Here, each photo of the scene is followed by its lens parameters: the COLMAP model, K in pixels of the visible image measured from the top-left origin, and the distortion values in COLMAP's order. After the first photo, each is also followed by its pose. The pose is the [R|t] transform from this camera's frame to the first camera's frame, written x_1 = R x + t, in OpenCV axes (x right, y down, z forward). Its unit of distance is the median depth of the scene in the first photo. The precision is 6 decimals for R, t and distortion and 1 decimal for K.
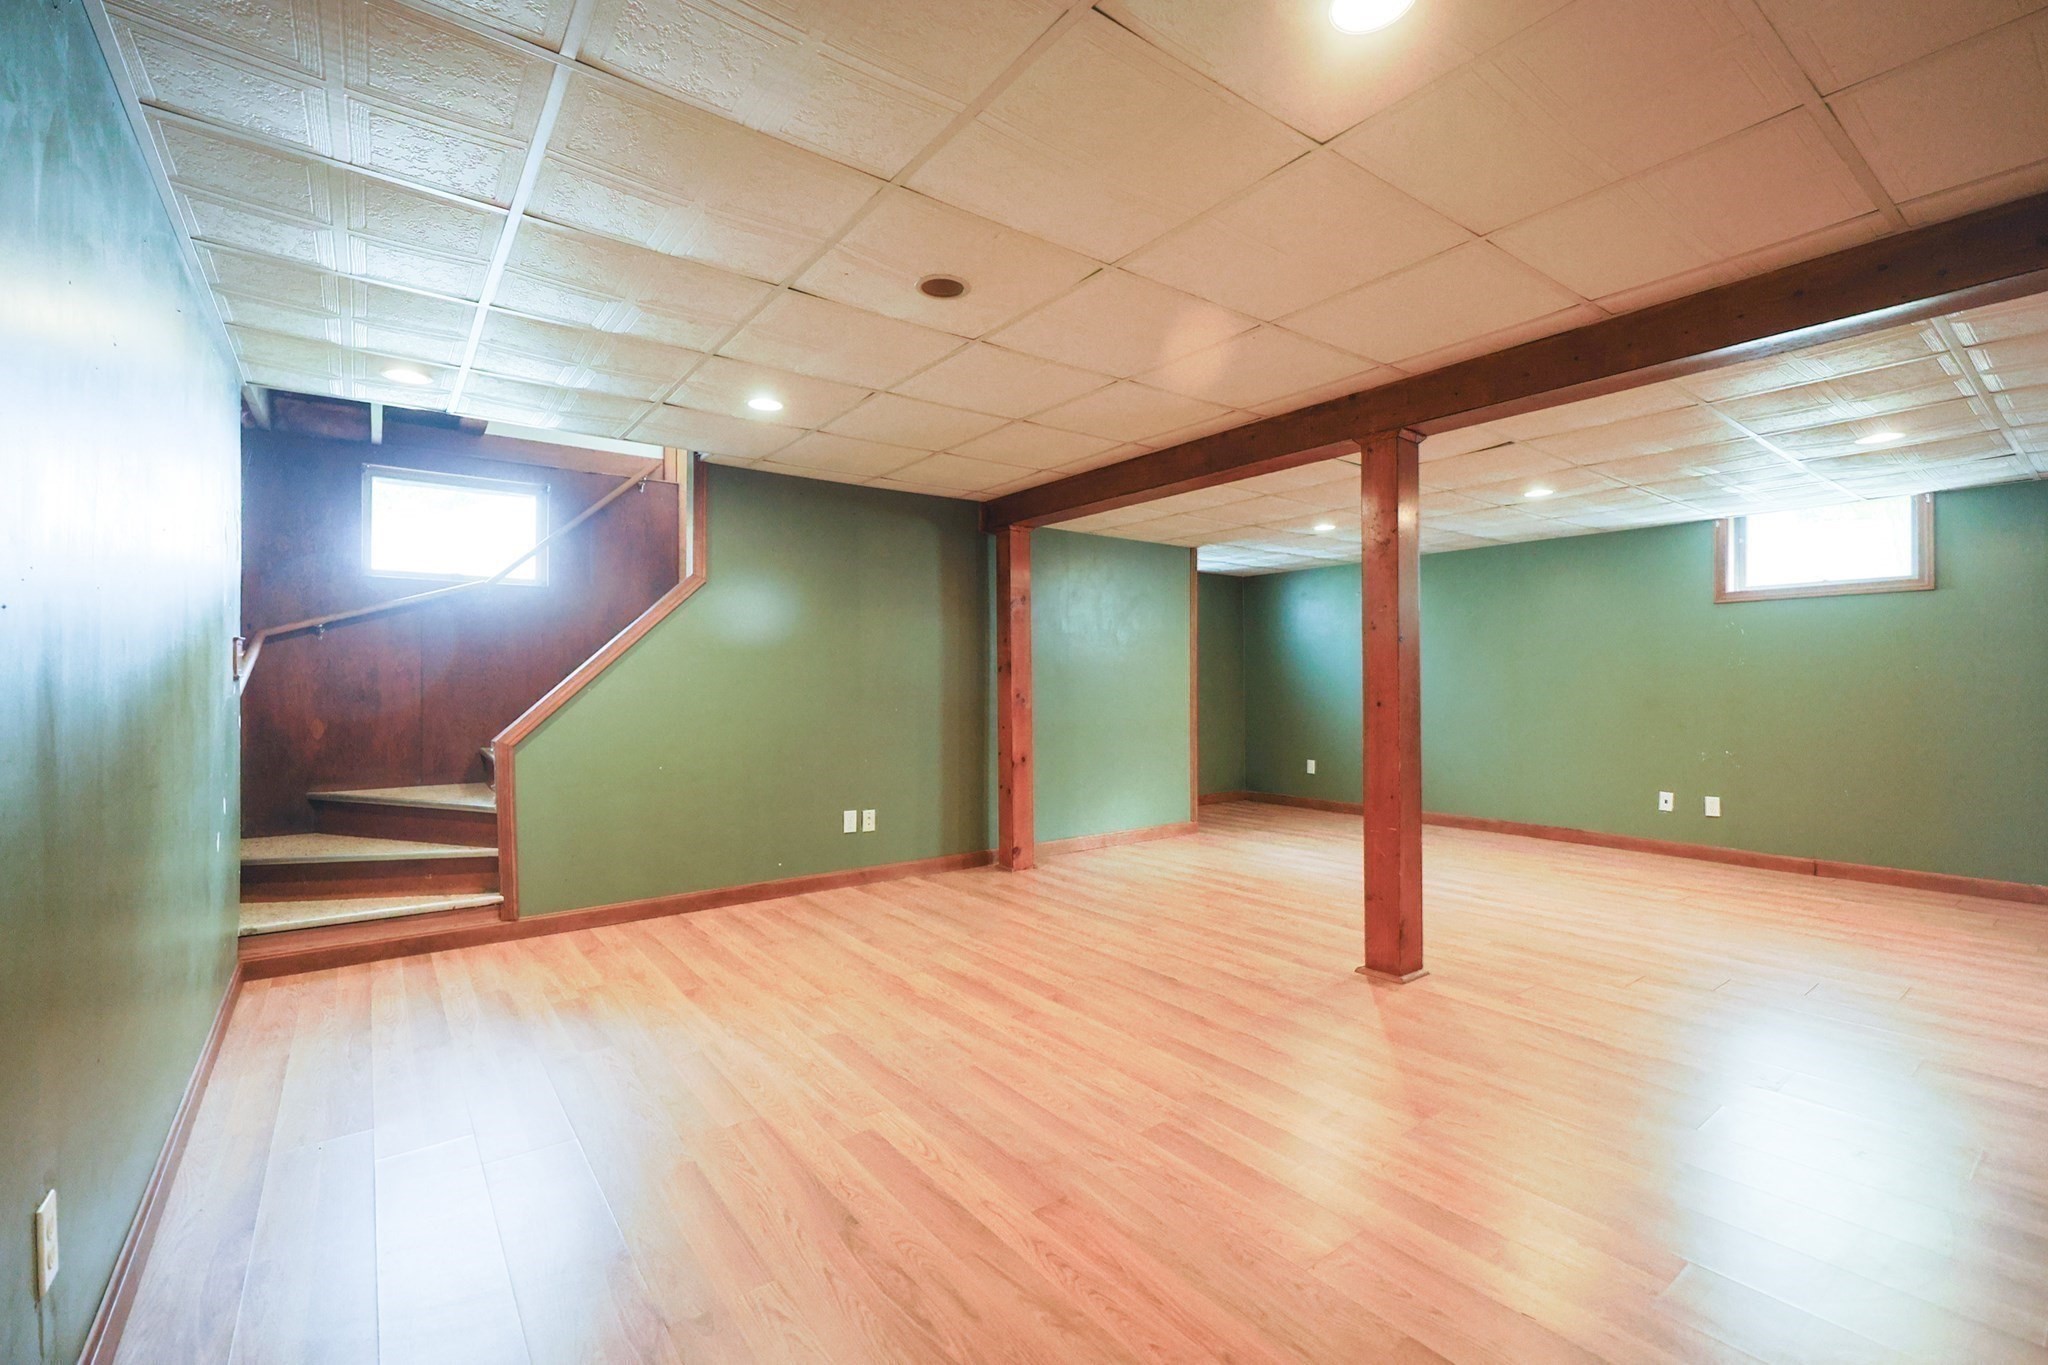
lens RADIAL K [[875.8, 0, 1038.4], [0, 875.8, 678.9], [0, 0, 1]] dist [-0.000899, -0.000128]
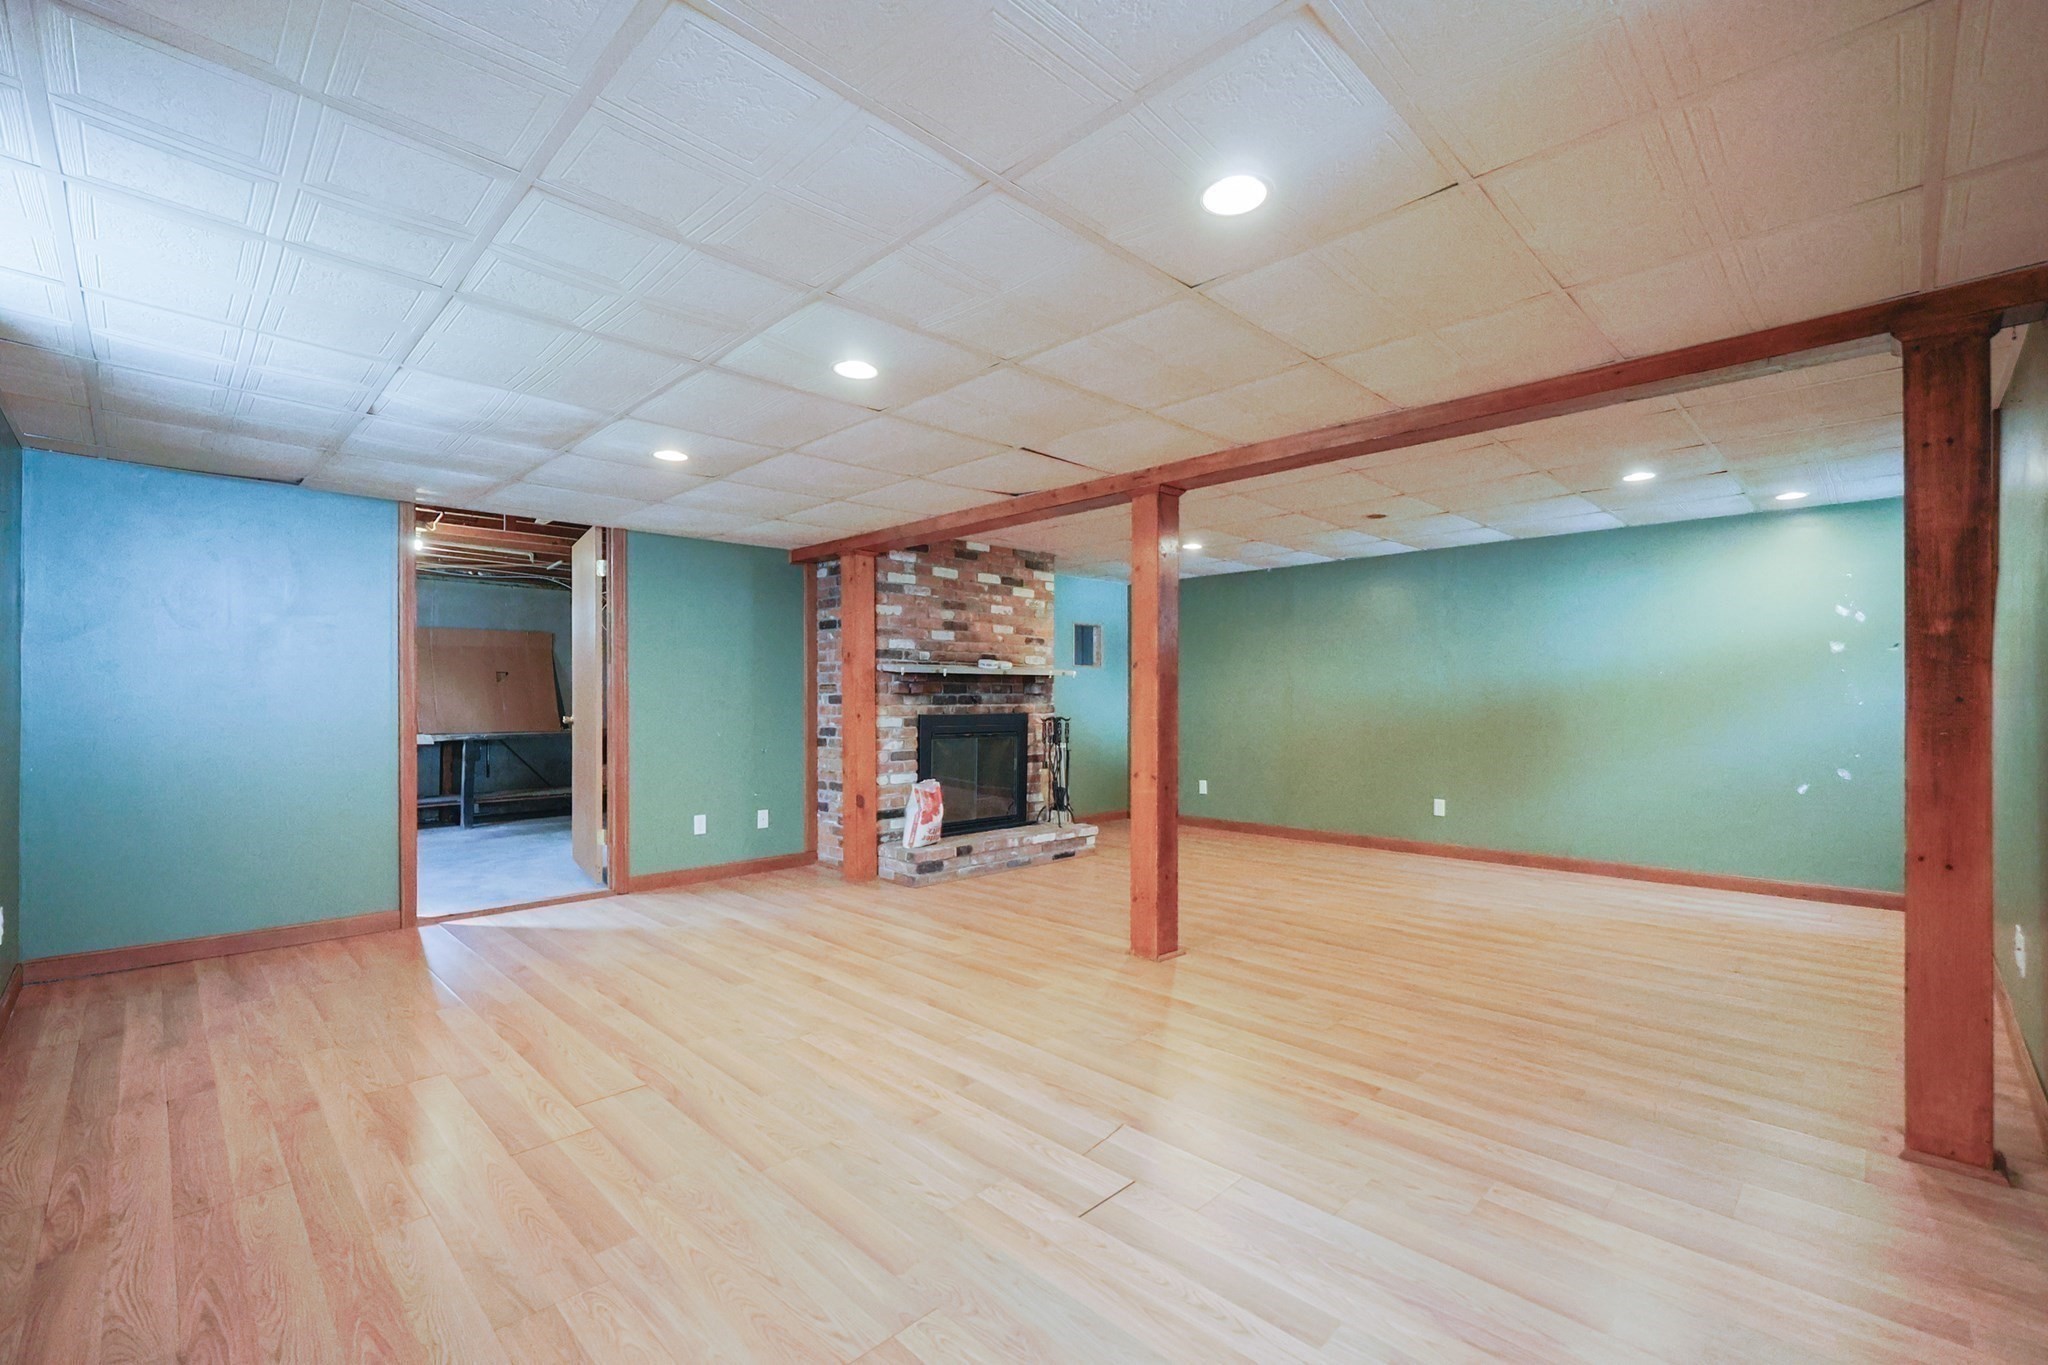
lens RADIAL K [[875.8, 0, 1038.4], [0, 875.8, 678.9], [0, 0, 1]] dist [-0.000899, -0.000128]
pose [[-0.989472, 0.000047, -0.144728, 0.741167], [0.003522, 0.999712, -0.023754, -0.003920], [0.144685, -0.024013, -0.989186, 2.178896]]
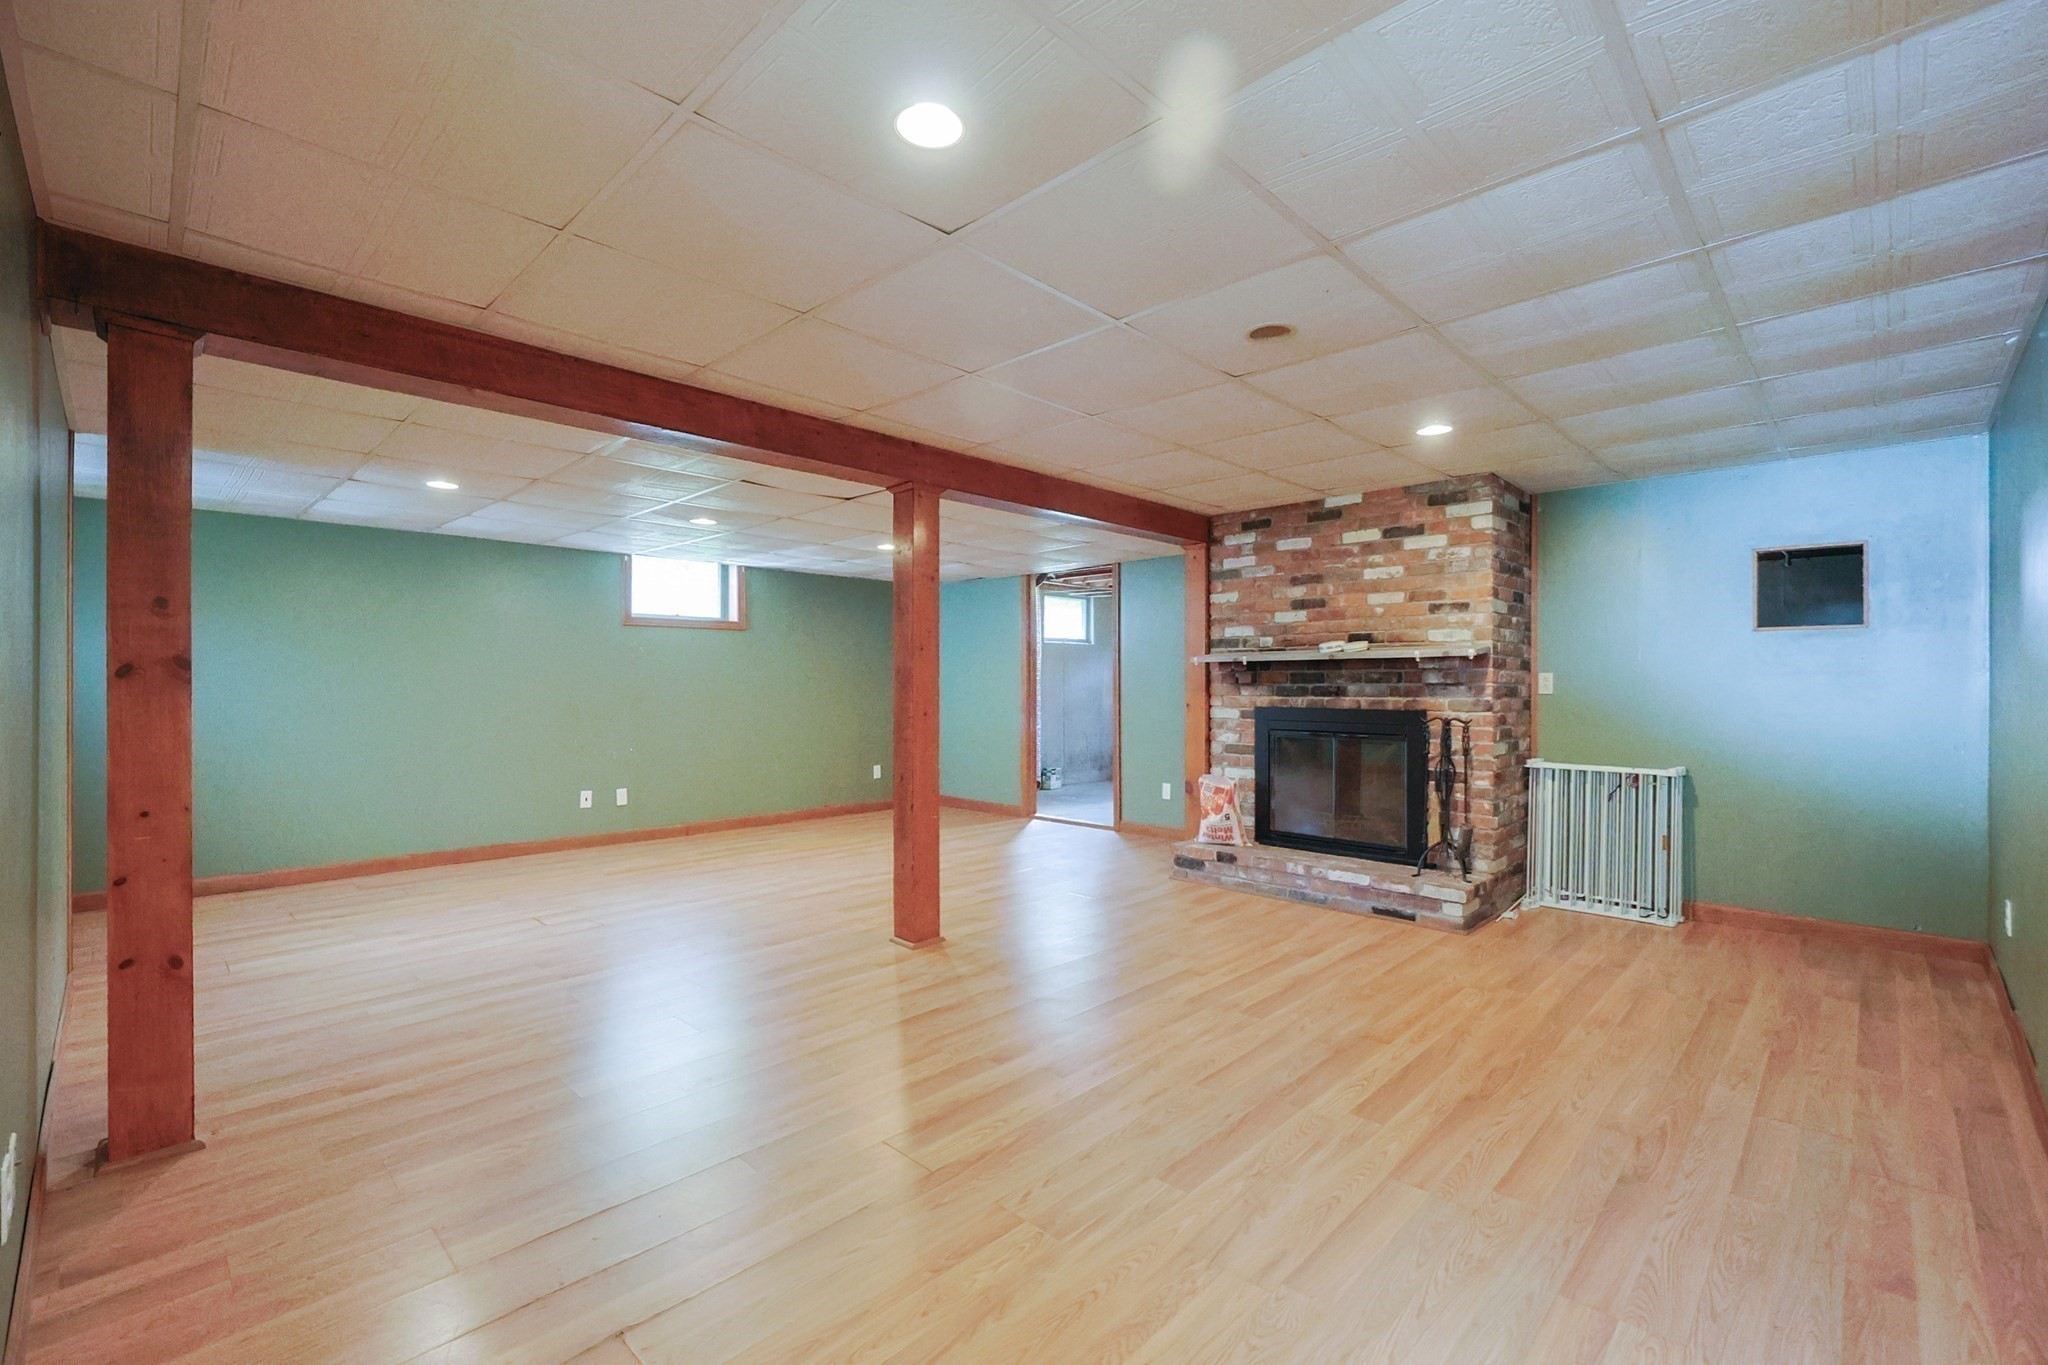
lens RADIAL K [[875.8, 0, 1038.4], [0, 875.8, 678.9], [0, 0, 1]] dist [-0.000899, -0.000128]
pose [[-0.154875, 0.008791, 0.987895, -0.815061], [-0.004890, 0.999941, -0.009665, -0.008503], [-0.987922, -0.006328, -0.154823, 1.048445]]
